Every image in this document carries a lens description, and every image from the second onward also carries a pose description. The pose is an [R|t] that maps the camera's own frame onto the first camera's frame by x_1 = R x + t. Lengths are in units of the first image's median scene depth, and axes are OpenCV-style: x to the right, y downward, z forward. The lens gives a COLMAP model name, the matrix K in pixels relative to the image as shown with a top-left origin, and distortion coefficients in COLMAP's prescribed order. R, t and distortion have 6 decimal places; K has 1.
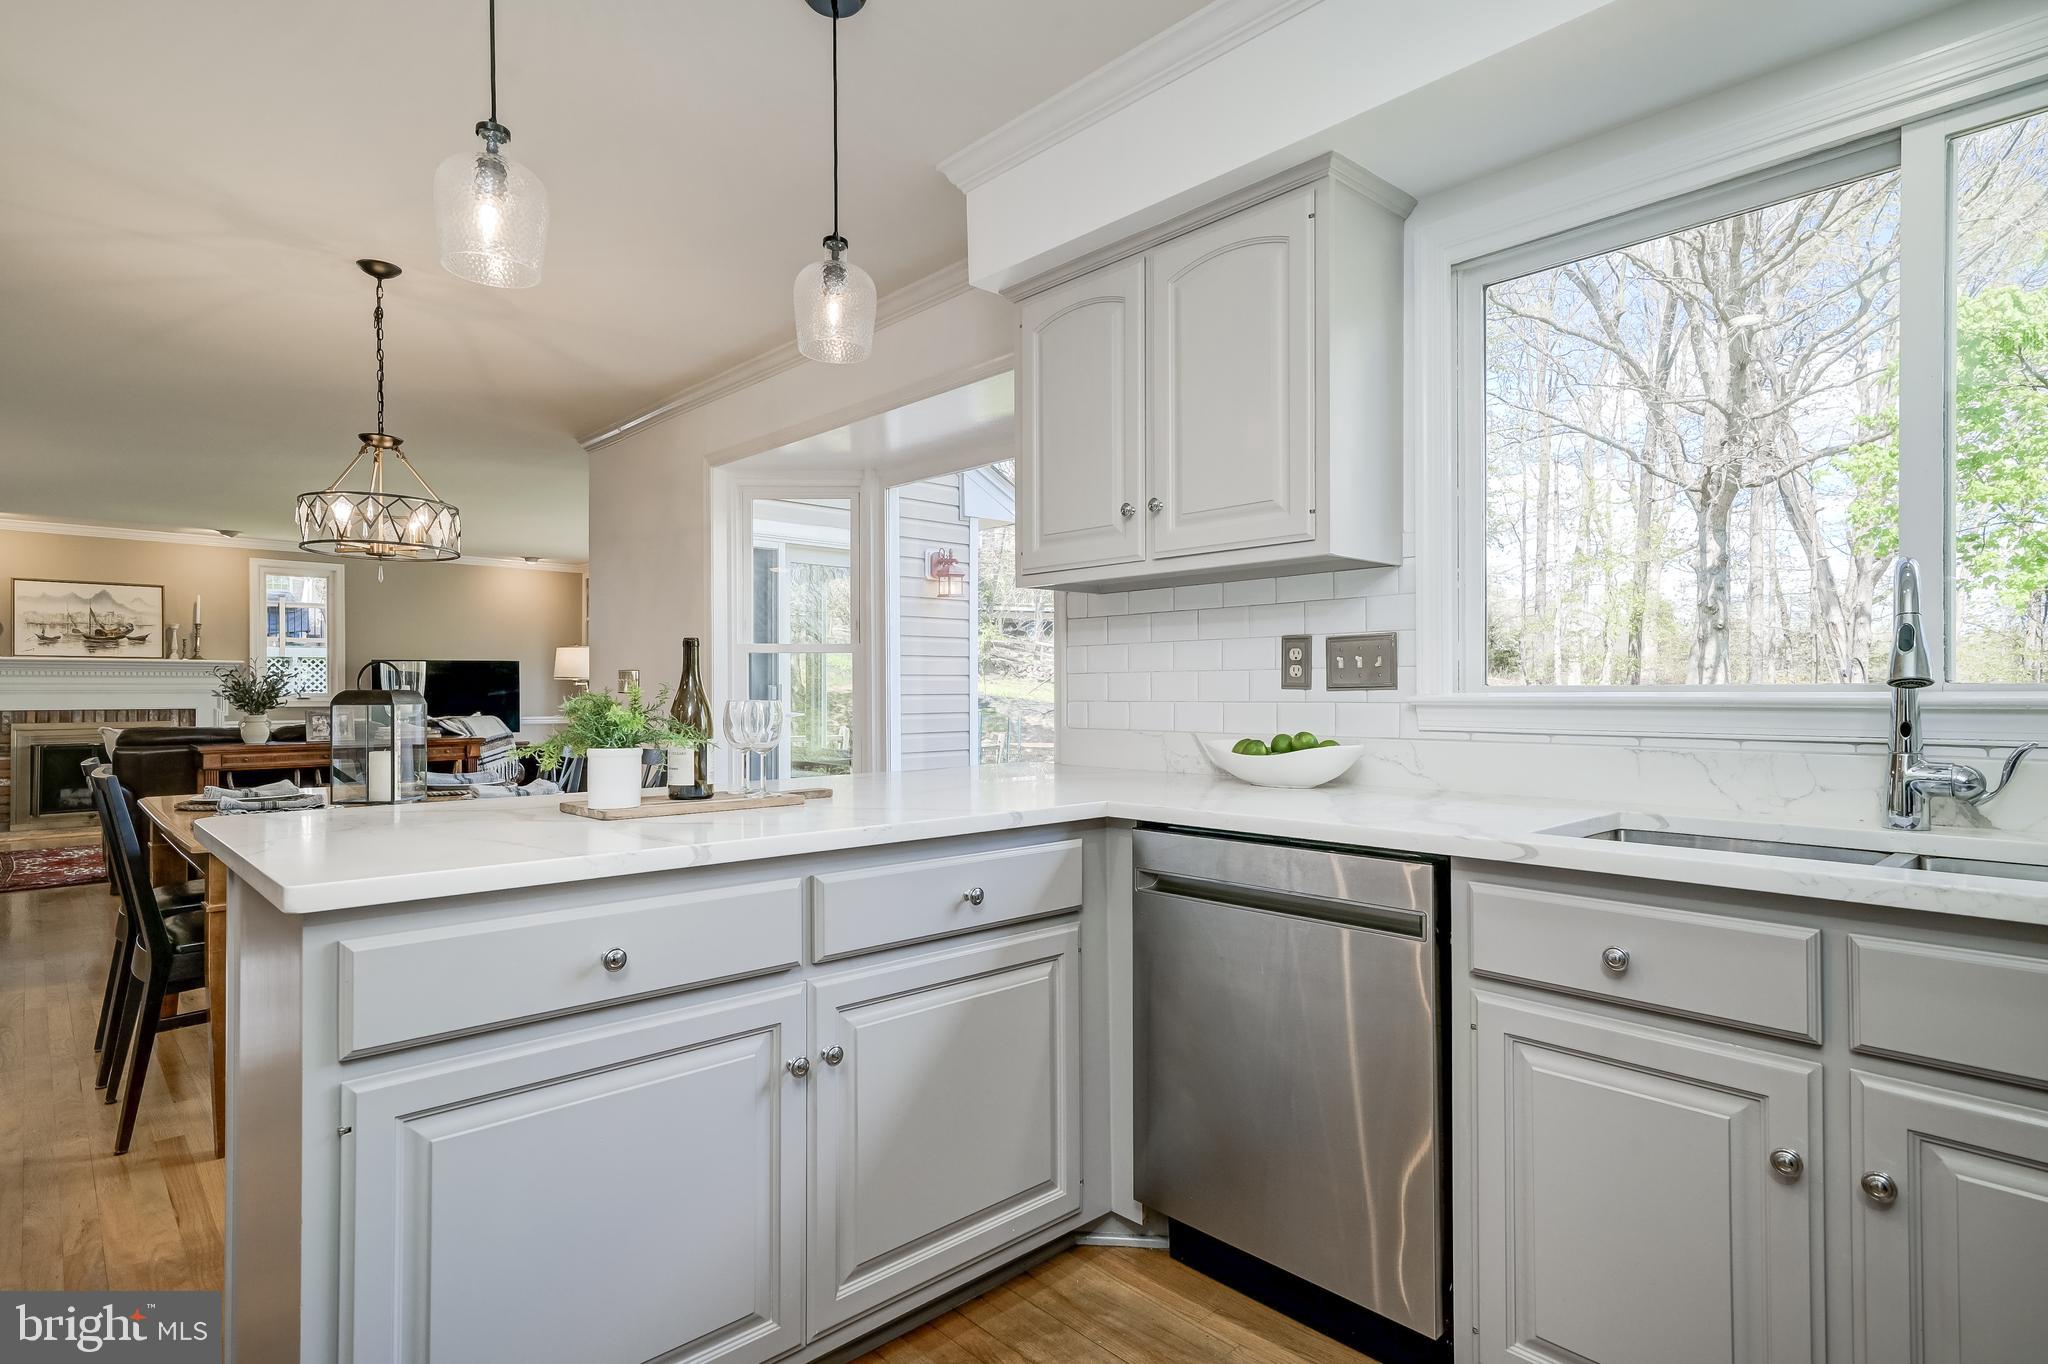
lens RADIAL K [[1065.2, 0, 1024.0], [0, 1065.2, 682.0], [0, 0, 1]] dist [0.010351, -0.000050]
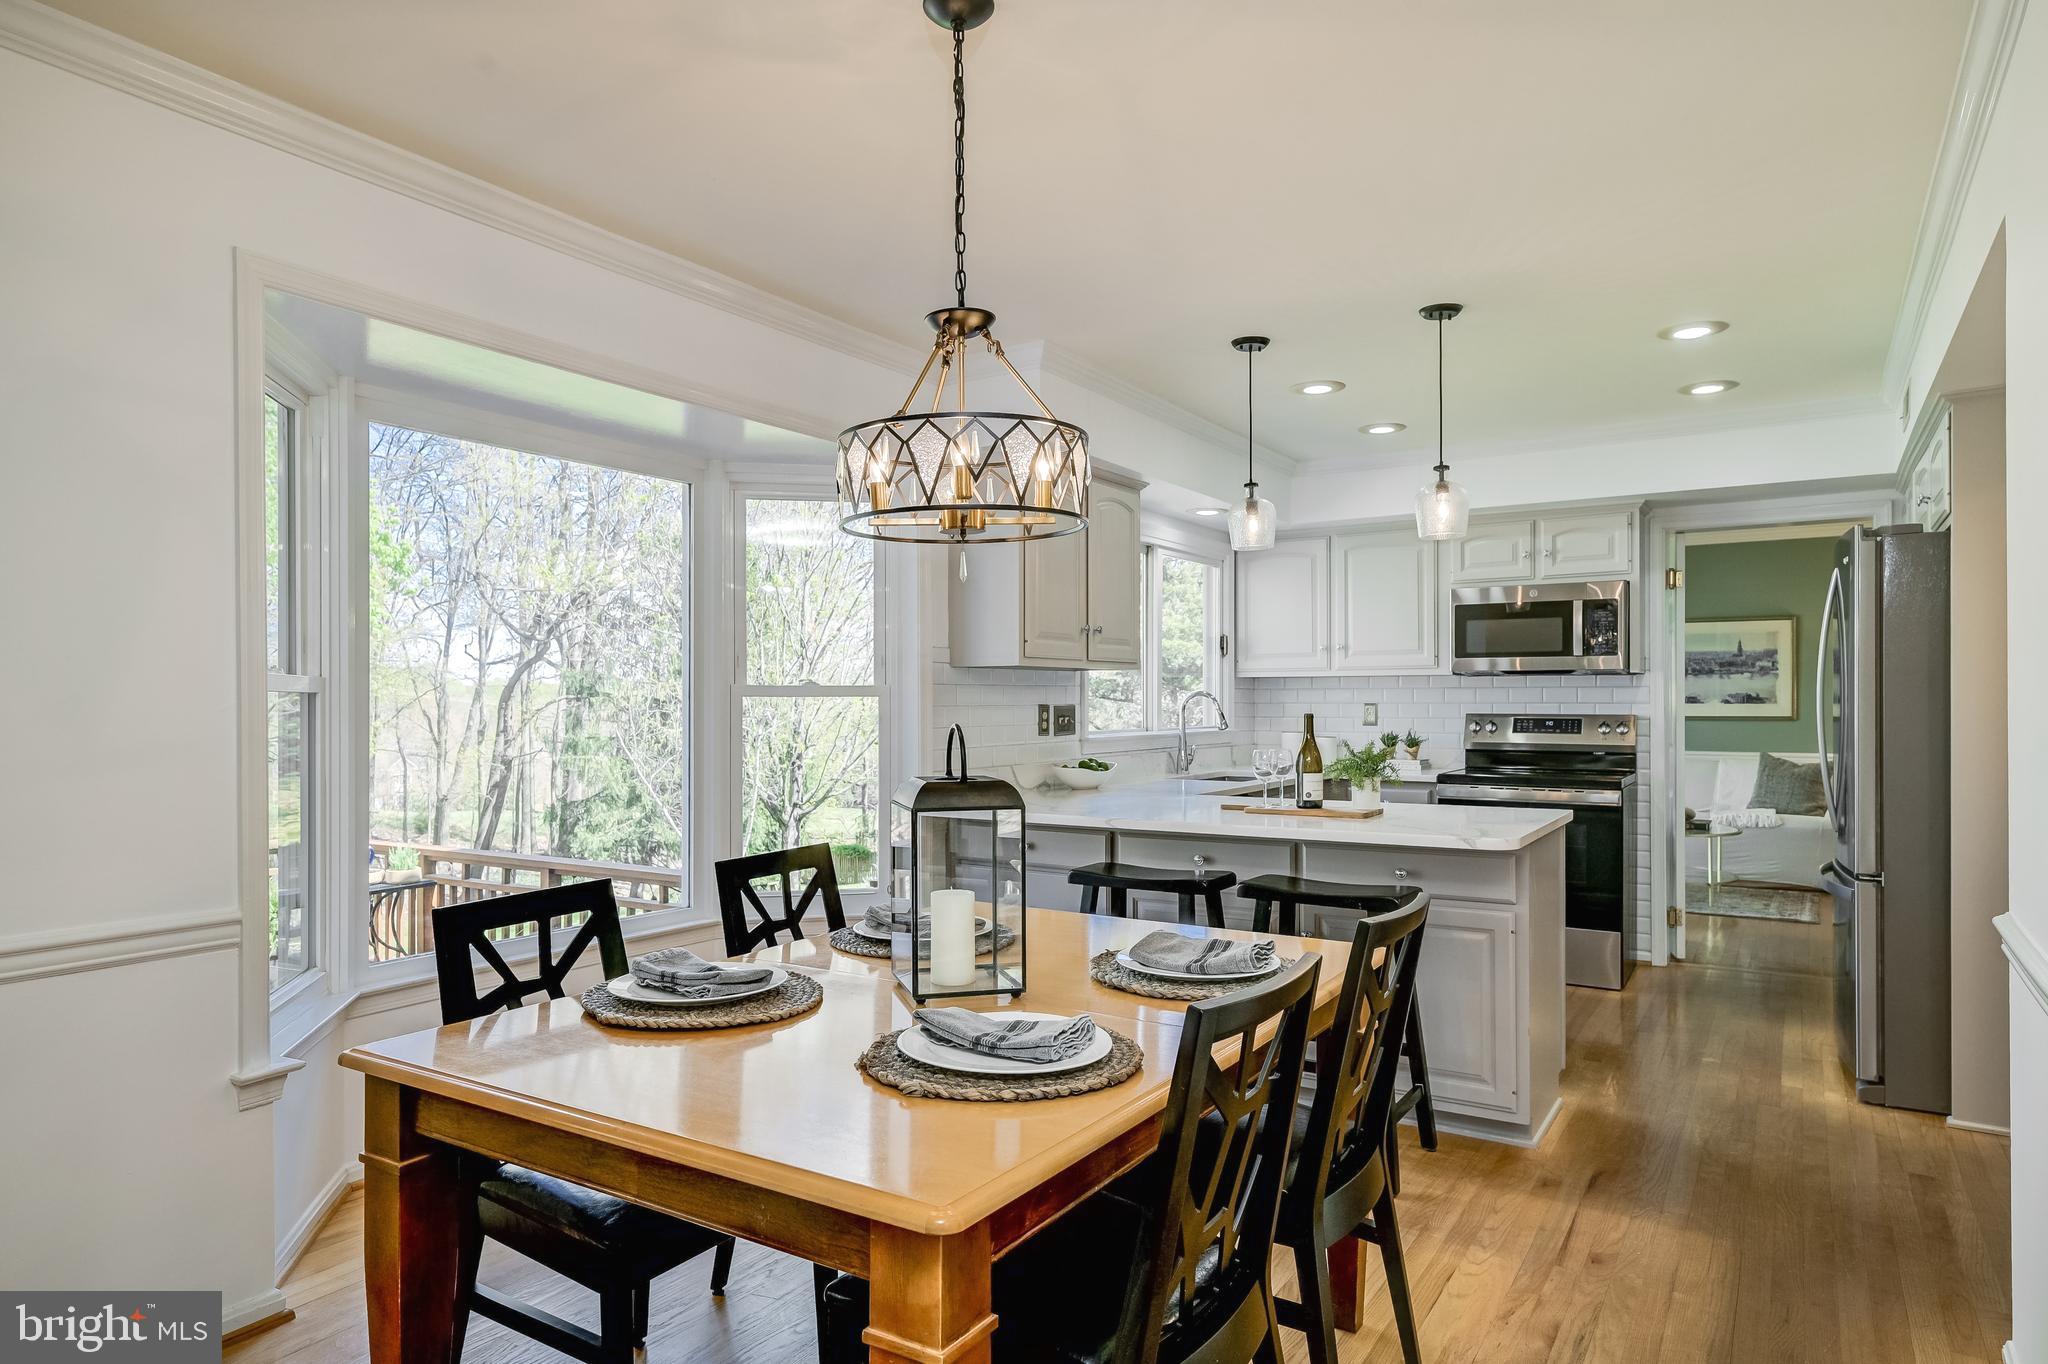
lens RADIAL K [[1201.7, 0, 996.6], [0, 1201.7, 688.6], [0, 0, 1]] dist [0.004293, 0.000468]
pose [[-0.235990, 0.012189, 0.971679, -1.763201], [-0.003123, 0.999907, -0.013302, -0.047370], [-0.971750, -0.006173, -0.235930, 1.659551]]
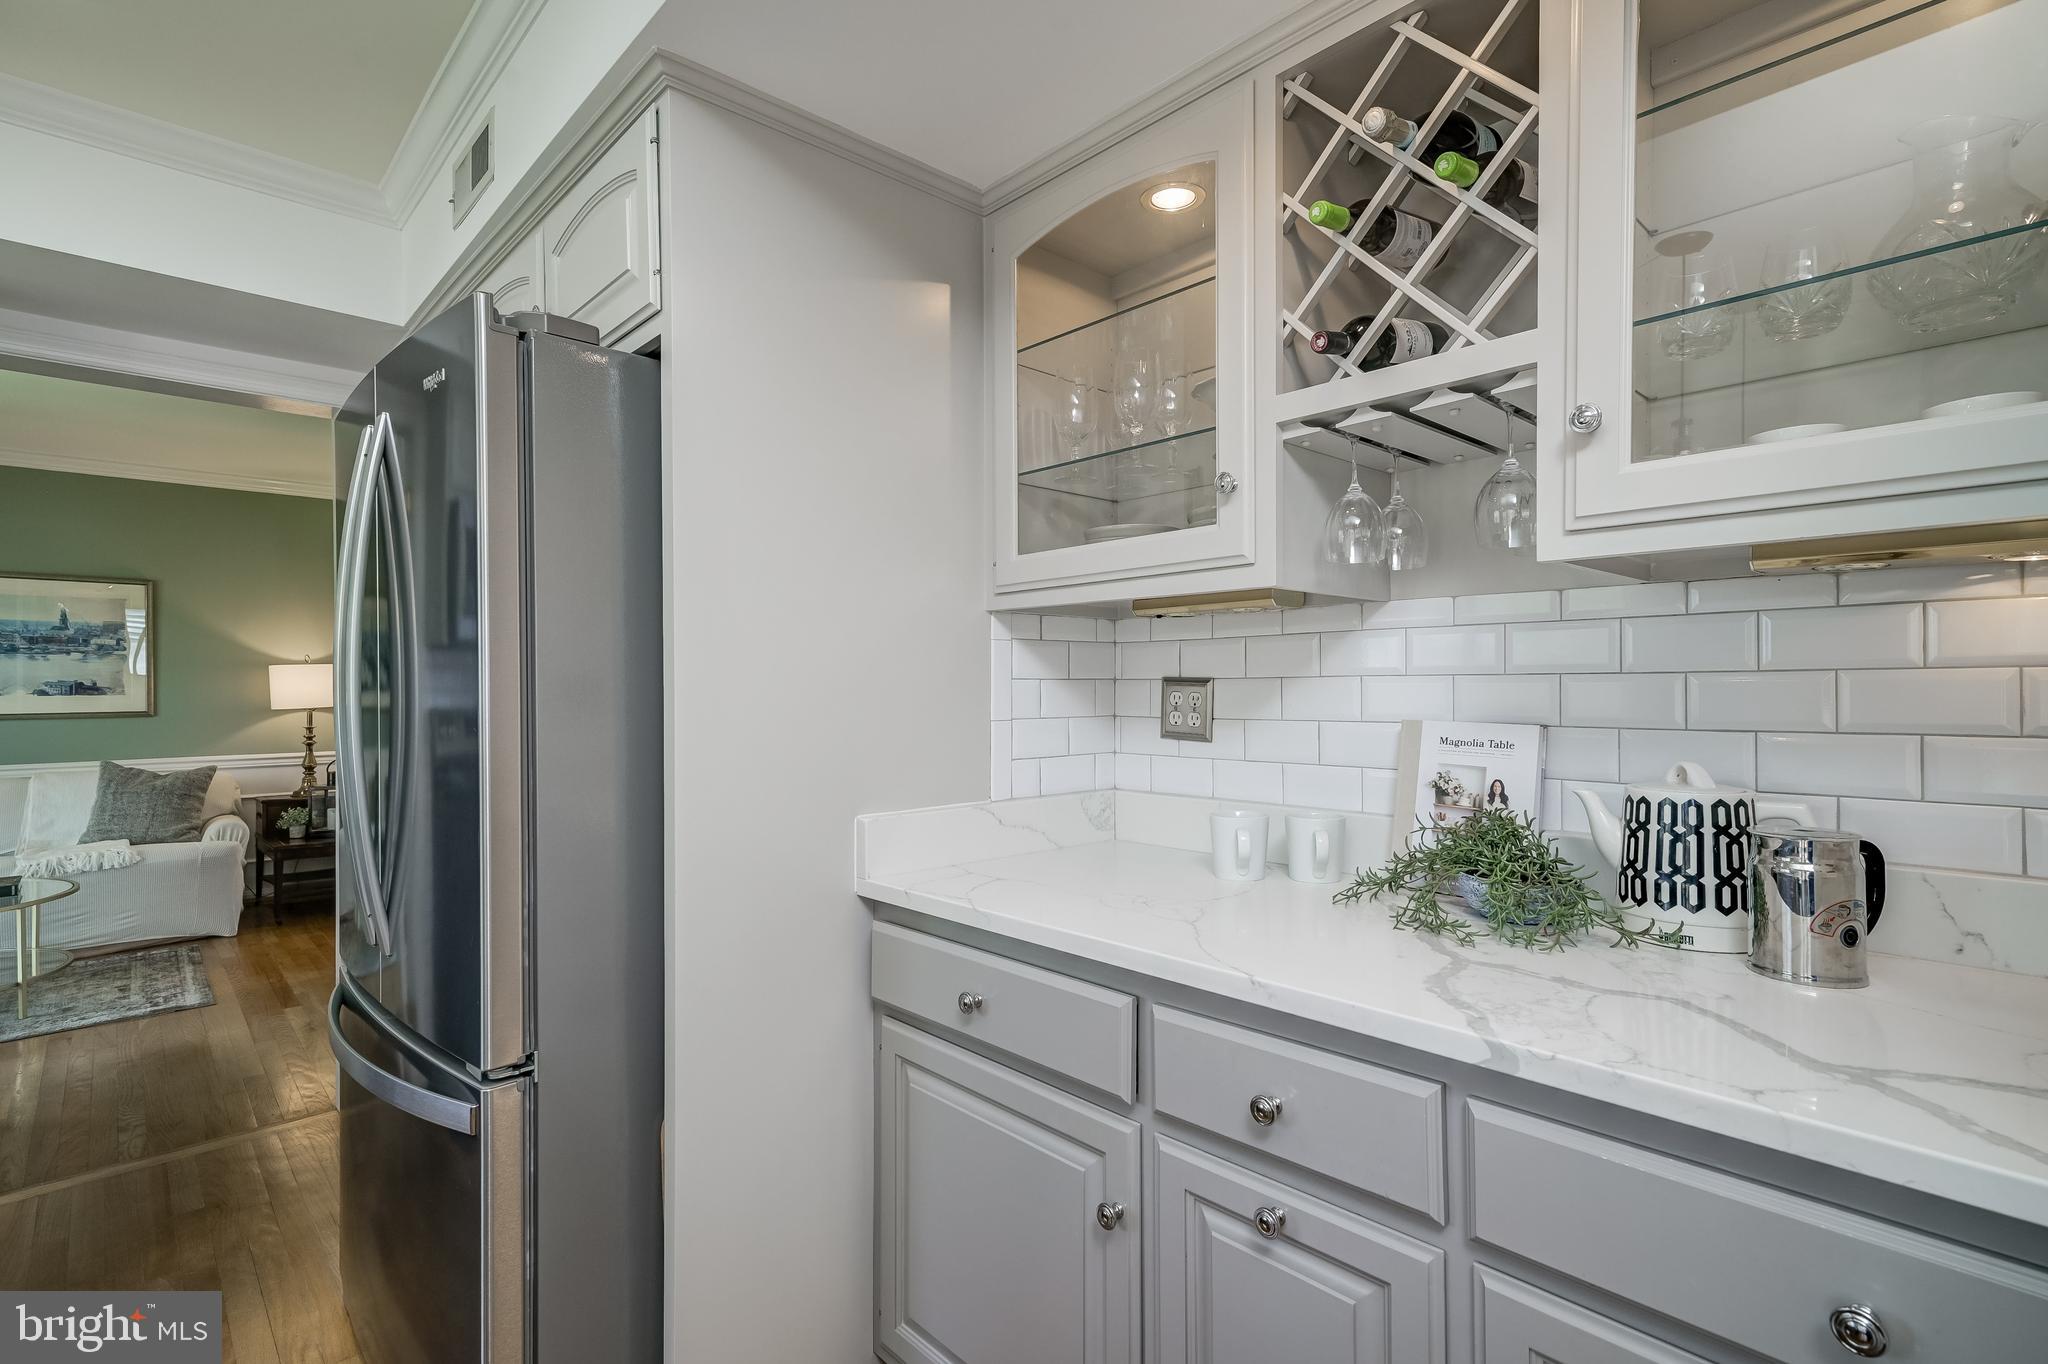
lens RADIAL K [[974.4, 0, 1018.3], [0, 974.4, 687.3], [0, 0, 1]] dist [0.018788, 0.000006]
pose [[-0.999916, 0.012095, -0.004756, -0.787769], [0.012094, 0.999927, 0.000348, -0.050499], [0.004760, 0.000290, -0.999989, 0.752048]]
